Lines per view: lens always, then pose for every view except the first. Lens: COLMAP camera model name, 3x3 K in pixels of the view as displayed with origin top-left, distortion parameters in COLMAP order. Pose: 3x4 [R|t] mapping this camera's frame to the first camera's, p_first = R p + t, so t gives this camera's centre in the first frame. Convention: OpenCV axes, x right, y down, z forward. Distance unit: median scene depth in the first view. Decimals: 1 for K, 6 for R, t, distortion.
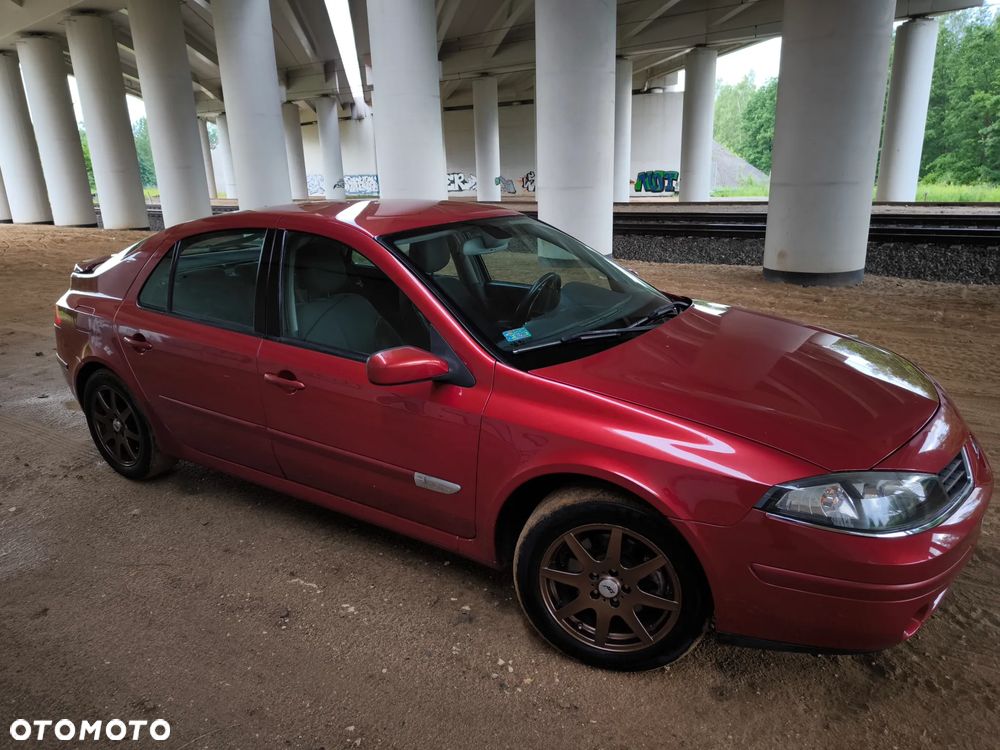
lens RADIAL K [[700.1, 0, 502.0], [0, 700.1, 372.6], [0, 0, 1]] dist [0.039327, -0.023207]
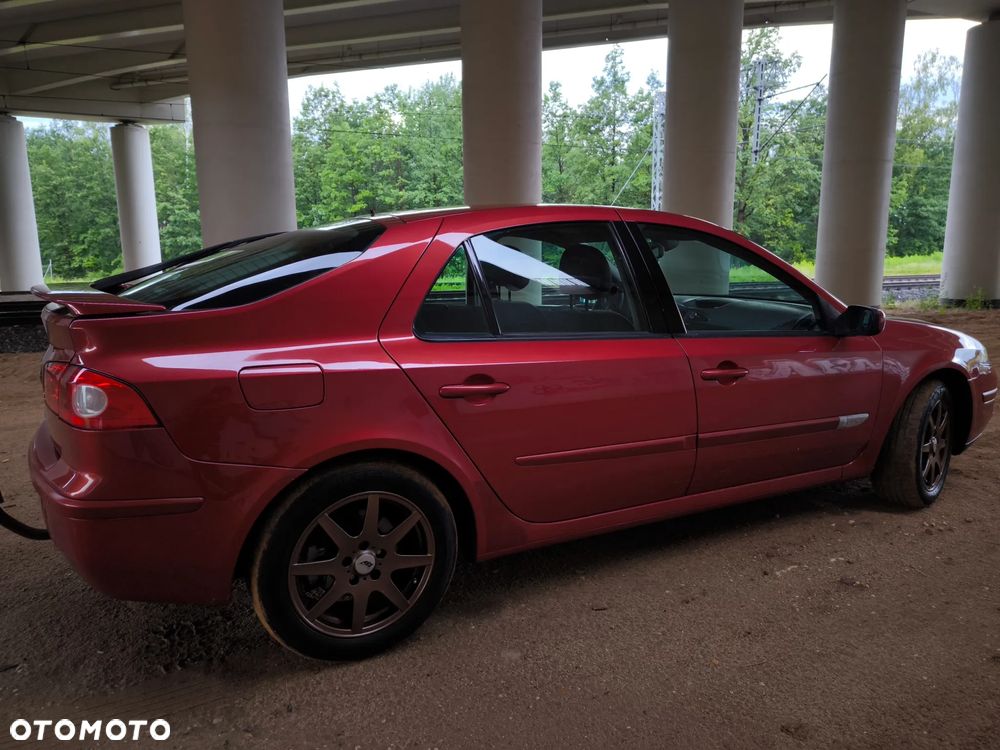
lens RADIAL K [[700.1, 0, 502.0], [0, 700.1, 372.6], [0, 0, 1]] dist [0.039327, -0.023207]
pose [[0.466913, -0.122480, 0.875780, -1.007413], [0.239927, 0.970759, 0.007848, -0.052827], [-0.851133, 0.206459, 0.482646, 0.636053]]
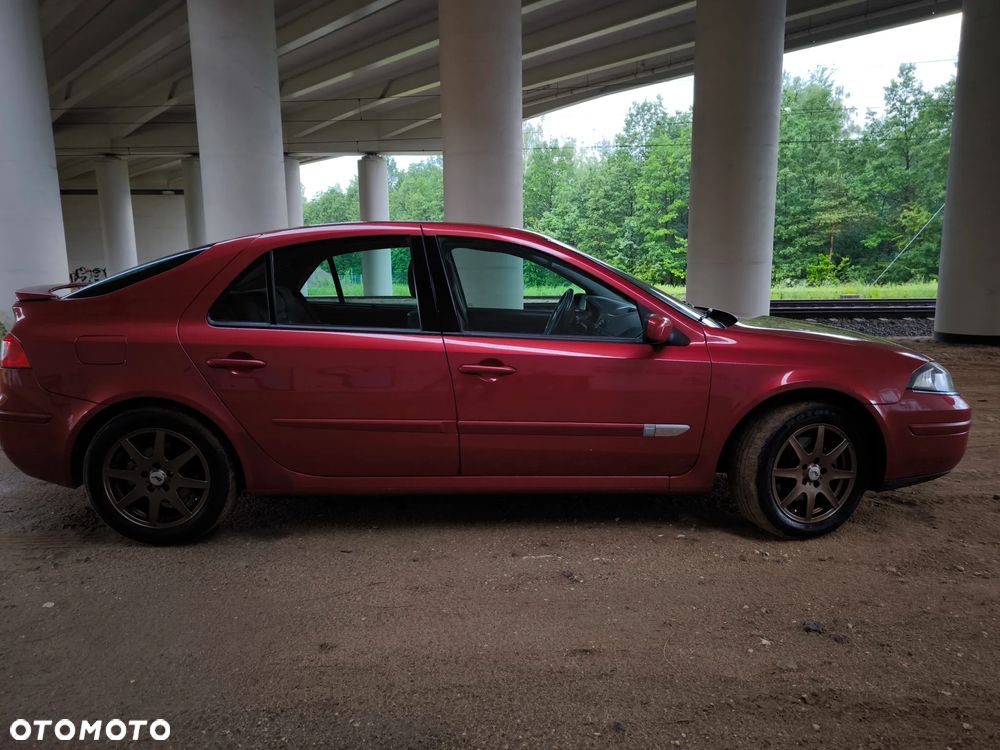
lens RADIAL K [[698.3, 0, 496.2], [0, 698.3, 374.1], [0, 0, 1]] dist [0.040981, -0.023911]
pose [[0.818171, -0.066618, 0.571103, -0.708286], [0.146945, 0.984507, -0.095675, 0.096621], [-0.555881, 0.162199, 0.815284, 0.115643]]
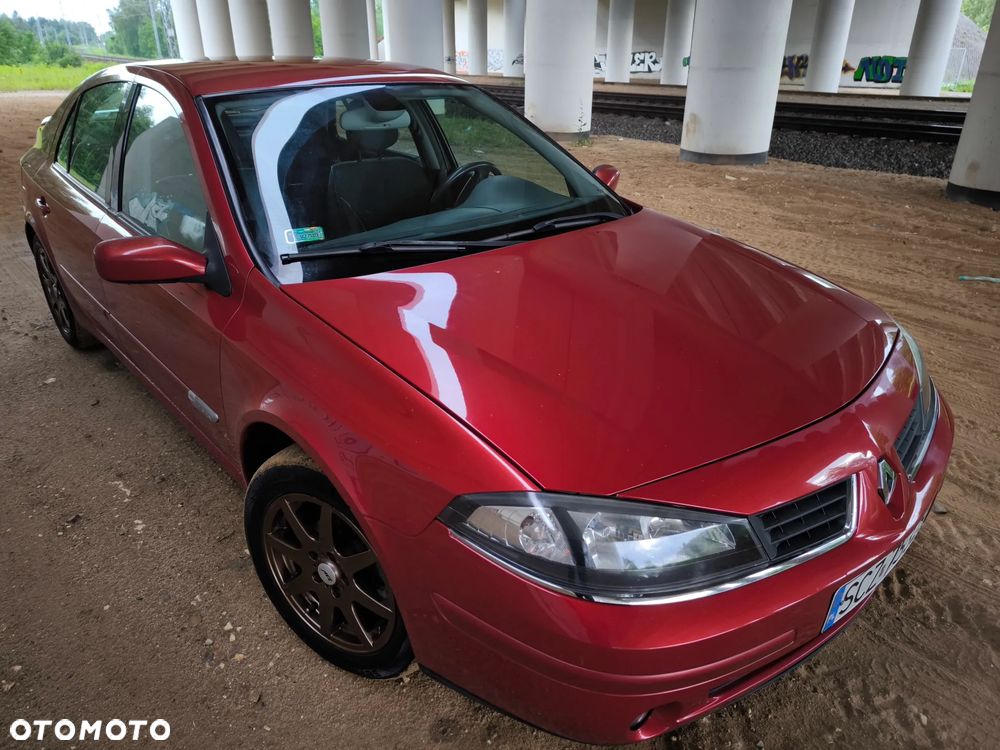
lens RADIAL K [[706.5, 0, 501.5], [0, 706.5, 371.8], [0, 0, 1]] dist [0.024344, -0.011618]
pose [[0.963905, 0.139132, -0.227002, 0.303083], [-0.104218, 0.981733, 0.159180, -0.038071], [0.245003, -0.129777, 0.960797, 0.196224]]
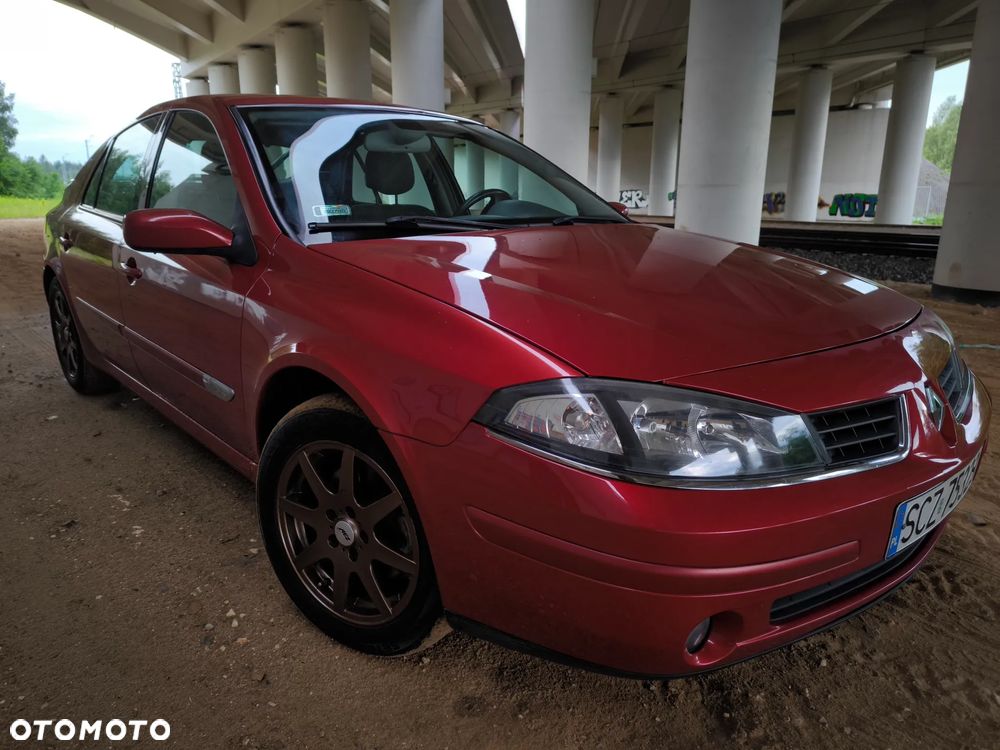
lens RADIAL K [[706.5, 0, 501.5], [0, 706.5, 371.8], [0, 0, 1]] dist [0.024344, -0.011618]
pose [[0.965528, 0.098346, -0.241007, 0.292872], [-0.105931, 0.994198, -0.018690, 0.084333], [0.237770, 0.043576, 0.970344, 0.194708]]
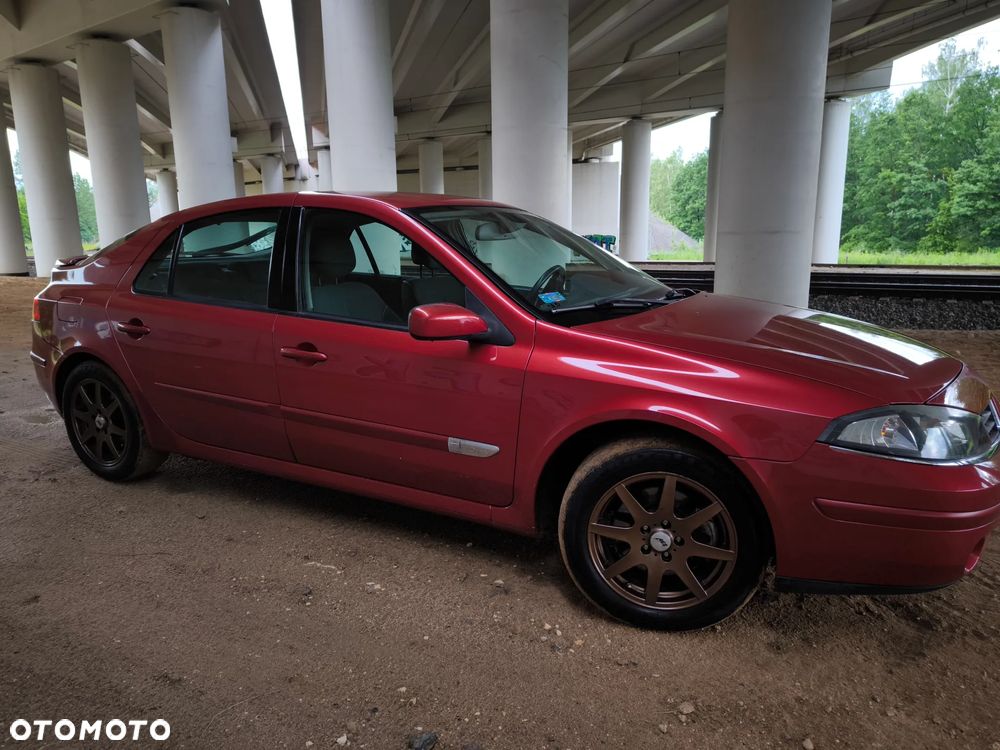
lens RADIAL K [[698.3, 0, 496.2], [0, 698.3, 374.1], [0, 0, 1]] dist [0.040981, -0.023911]
pose [[0.996839, 0.003156, 0.079382, -0.096259], [0.003746, 0.996231, -0.086655, 0.098695], [-0.079356, 0.086678, 0.993071, 0.018314]]
